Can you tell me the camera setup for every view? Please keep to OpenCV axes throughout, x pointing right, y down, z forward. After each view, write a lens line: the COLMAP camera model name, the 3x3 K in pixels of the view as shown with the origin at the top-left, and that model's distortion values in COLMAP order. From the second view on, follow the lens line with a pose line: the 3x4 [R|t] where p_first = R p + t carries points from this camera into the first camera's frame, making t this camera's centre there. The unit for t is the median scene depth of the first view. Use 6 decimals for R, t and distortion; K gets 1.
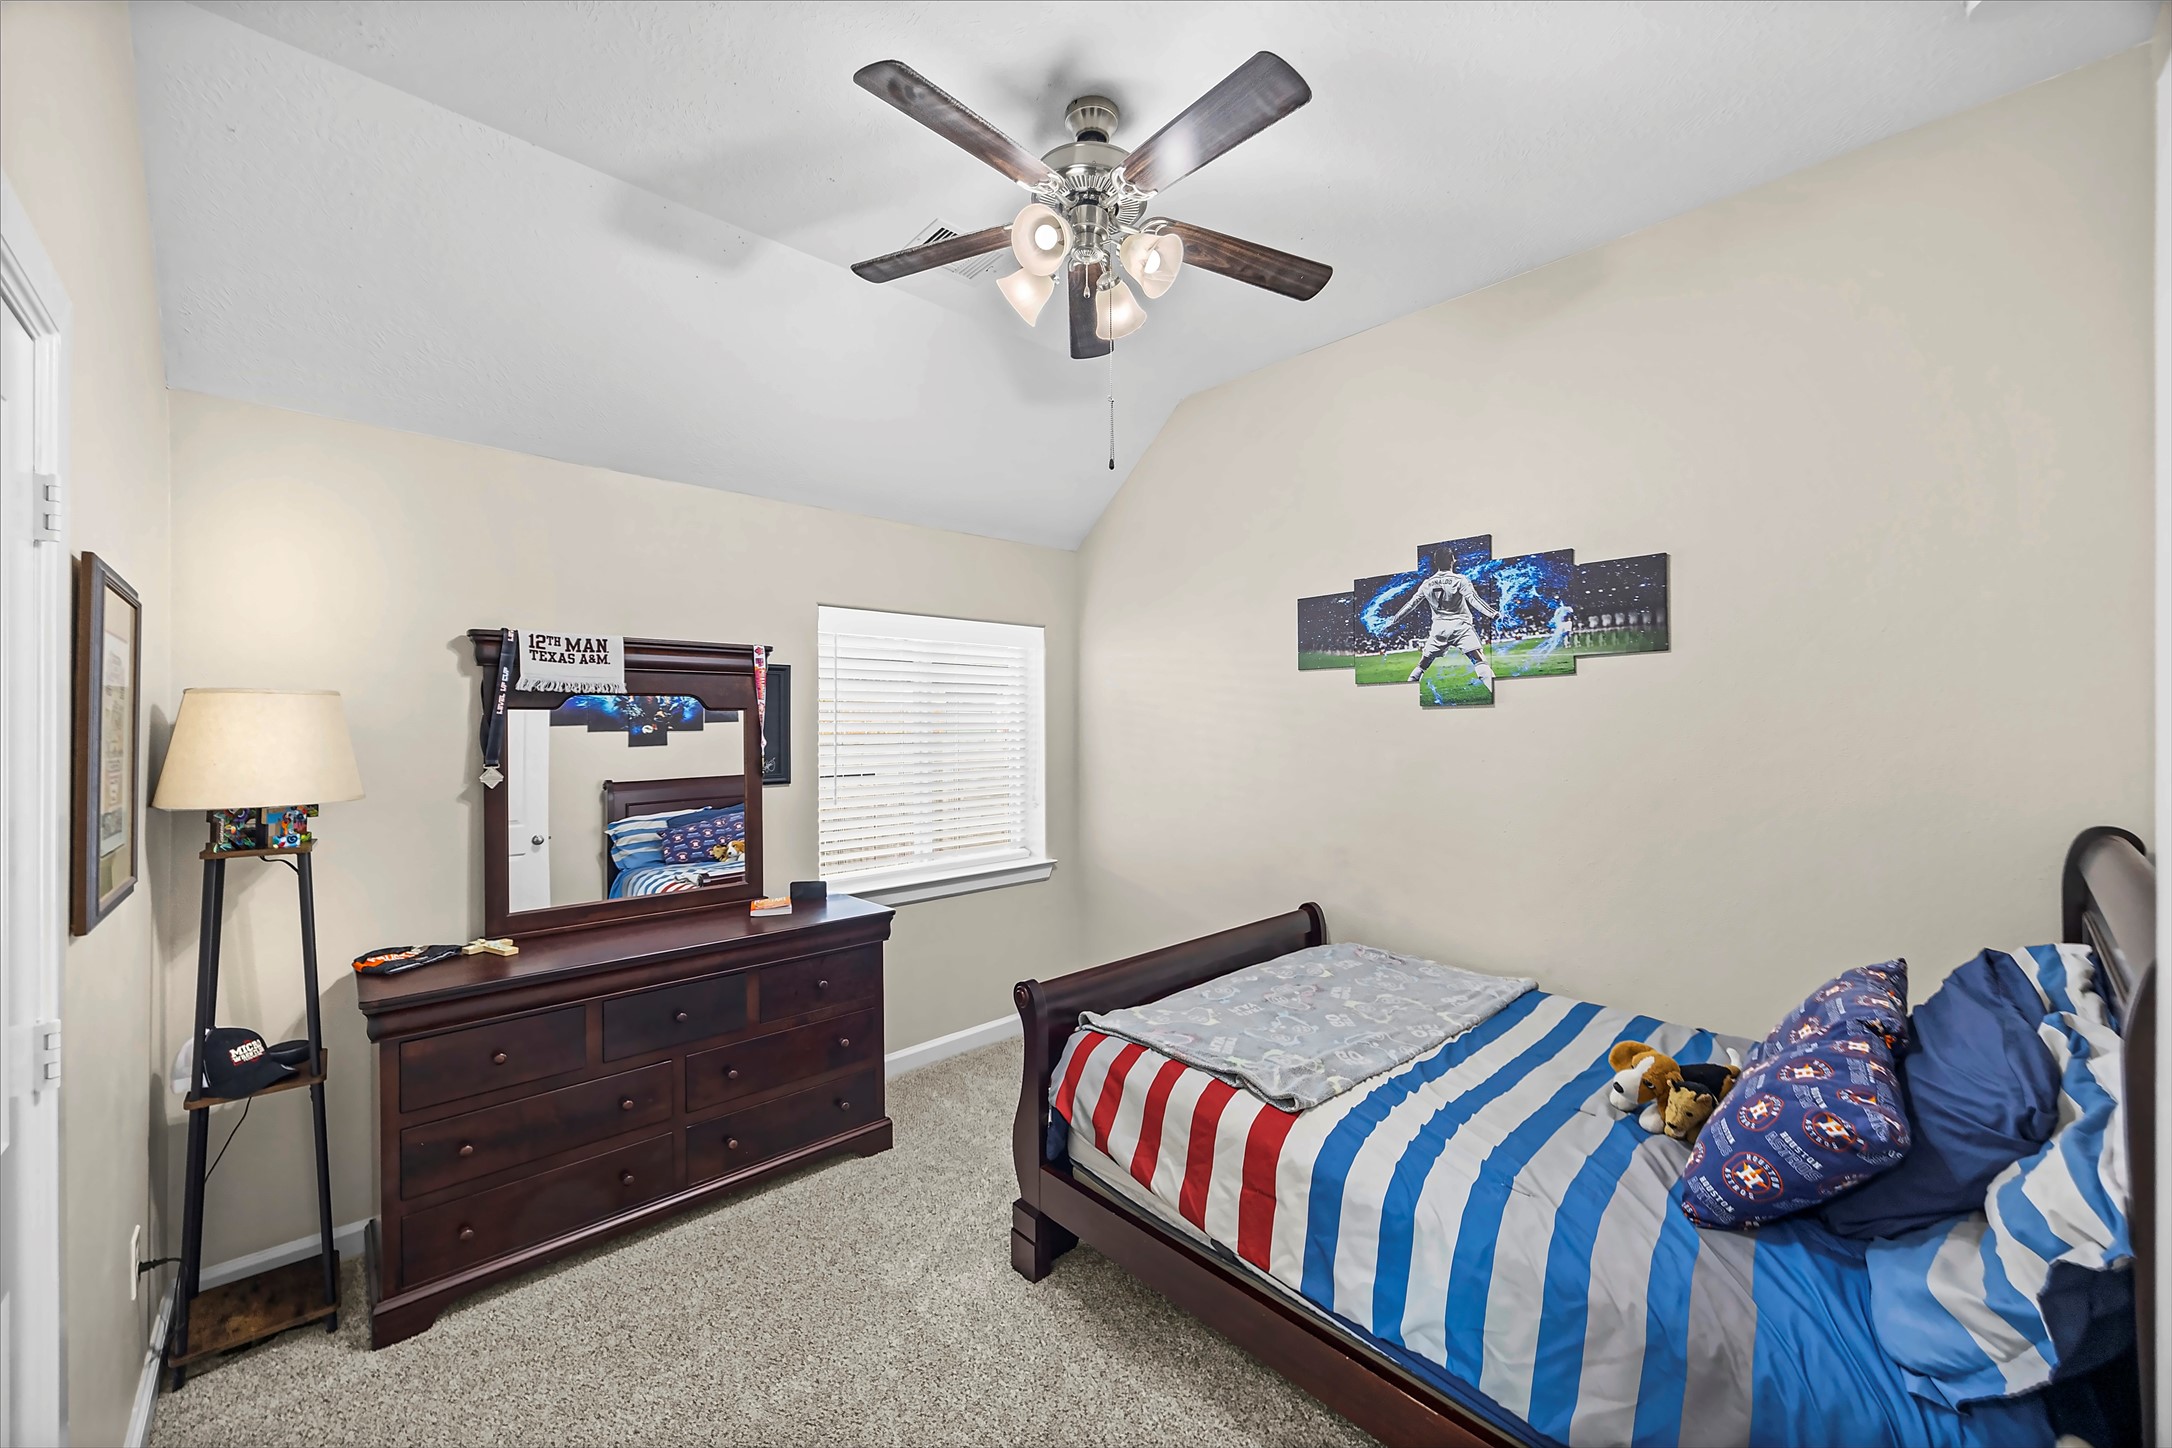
lens RADIAL K [[842.6, 0, 1087.7], [0, 842.6, 729.1], [0, 0, 1]] dist [-0.001098, -0.000196]
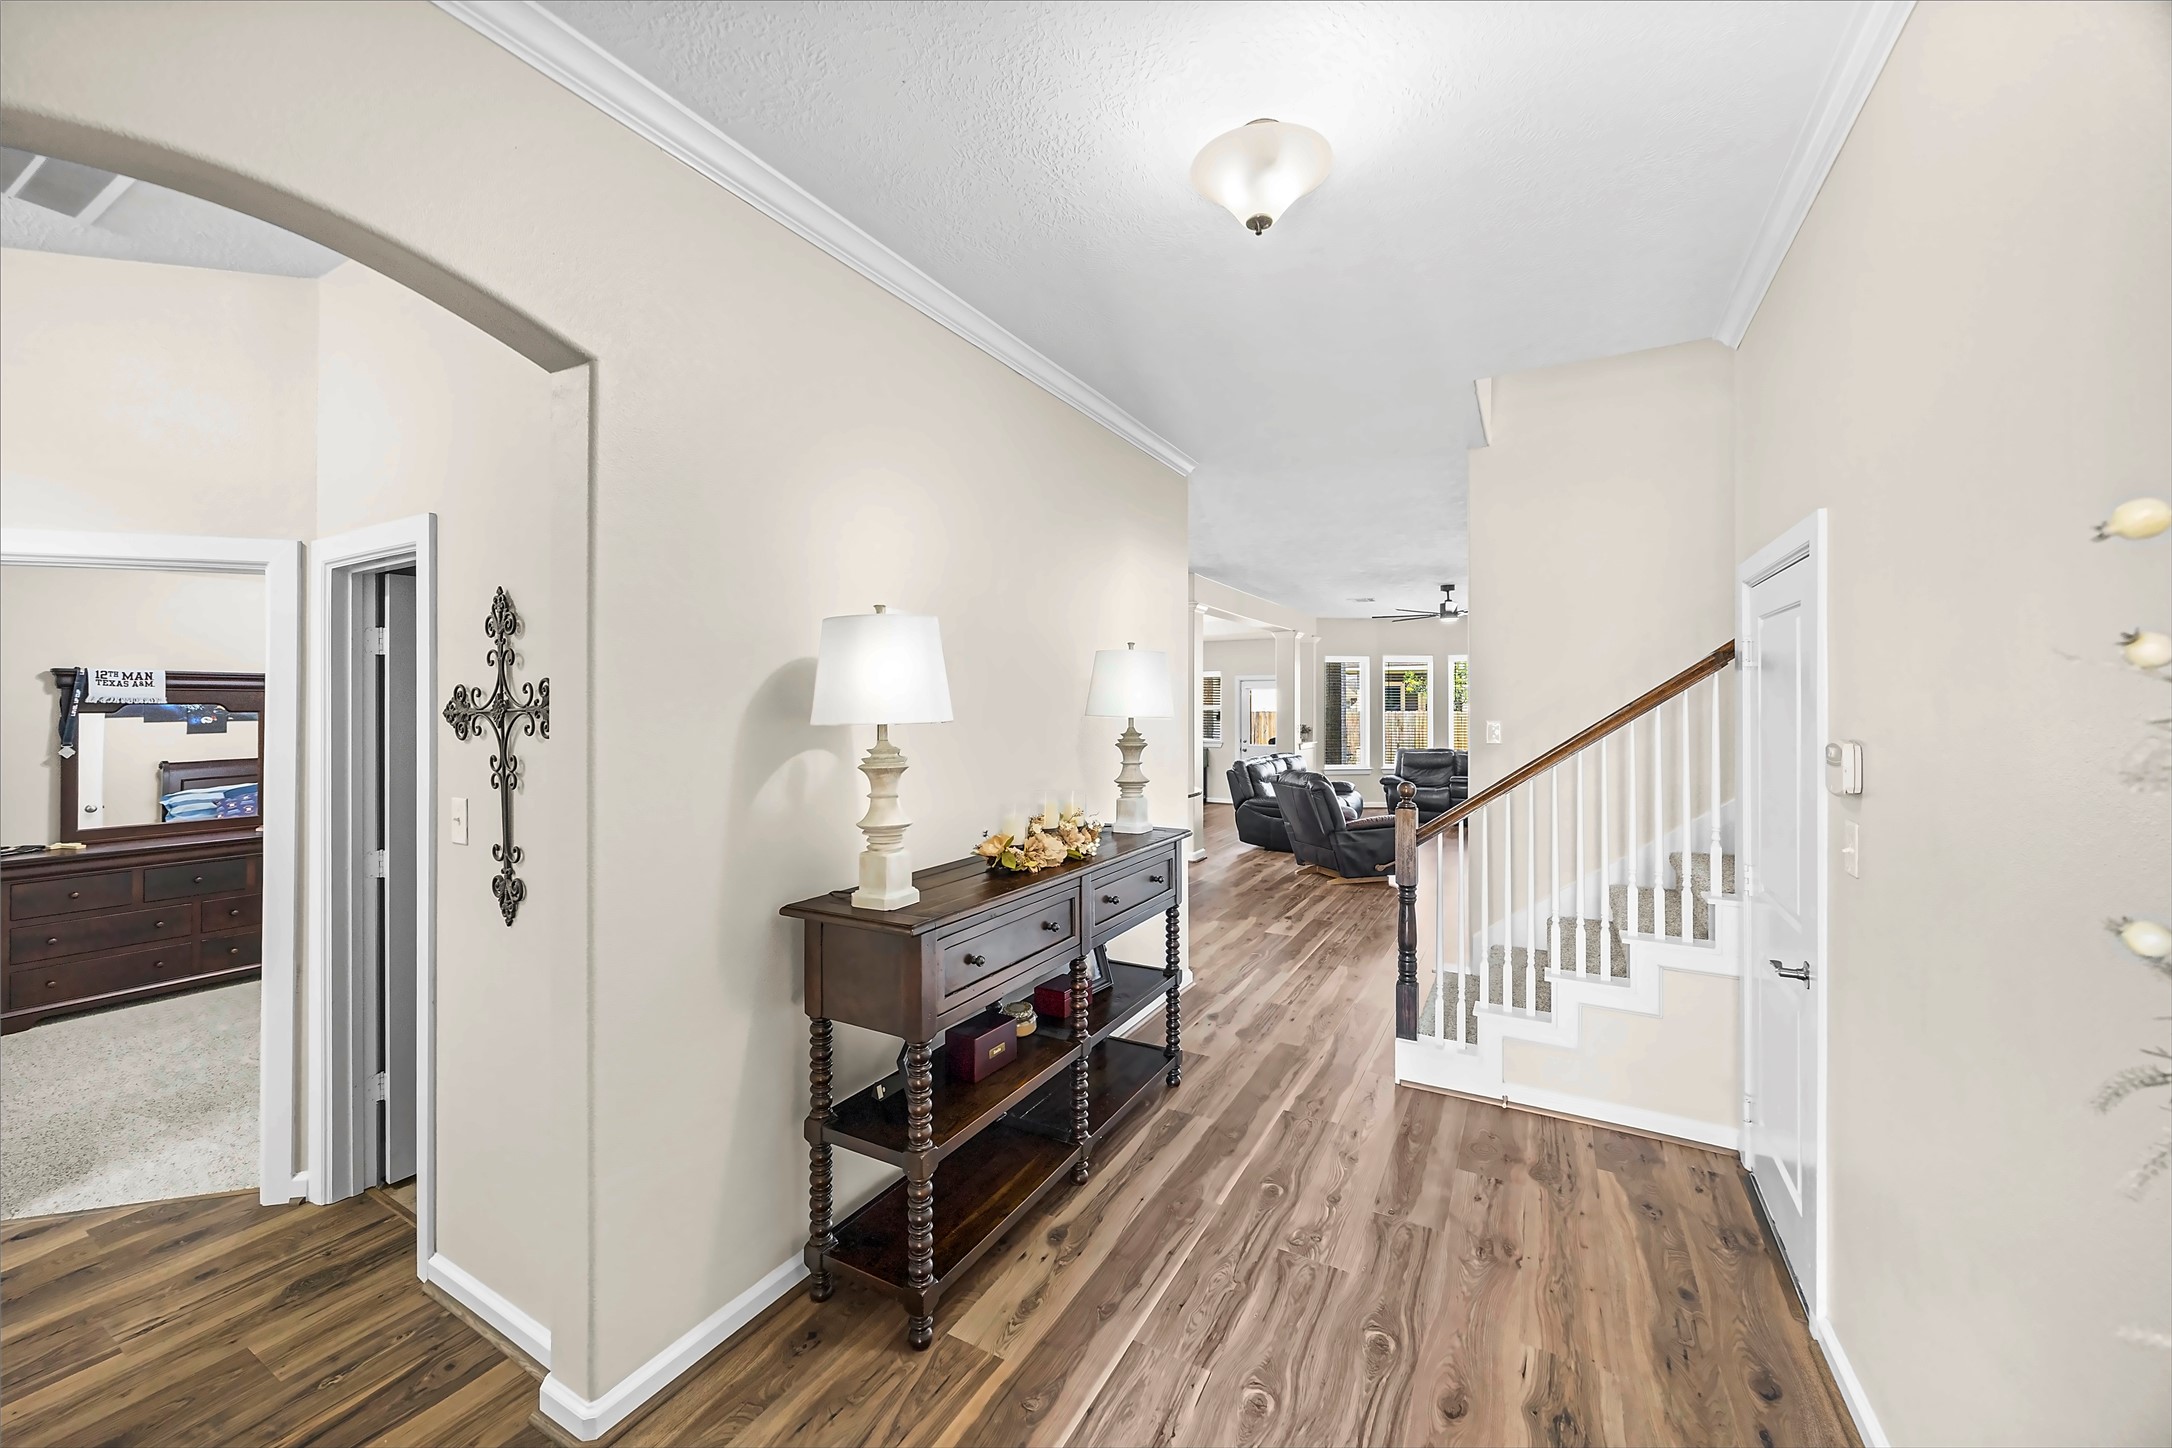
lens RADIAL K [[842.6, 0, 1076.3], [0, 842.6, 702.9], [0, 0, 1]] dist [-0.001098, -0.000196]
pose [[0.956938, 0.005863, 0.290233, 0.778627], [-0.002133, 0.999911, -0.013164, -0.026230], [-0.290284, 0.011978, 0.956865, -1.259937]]
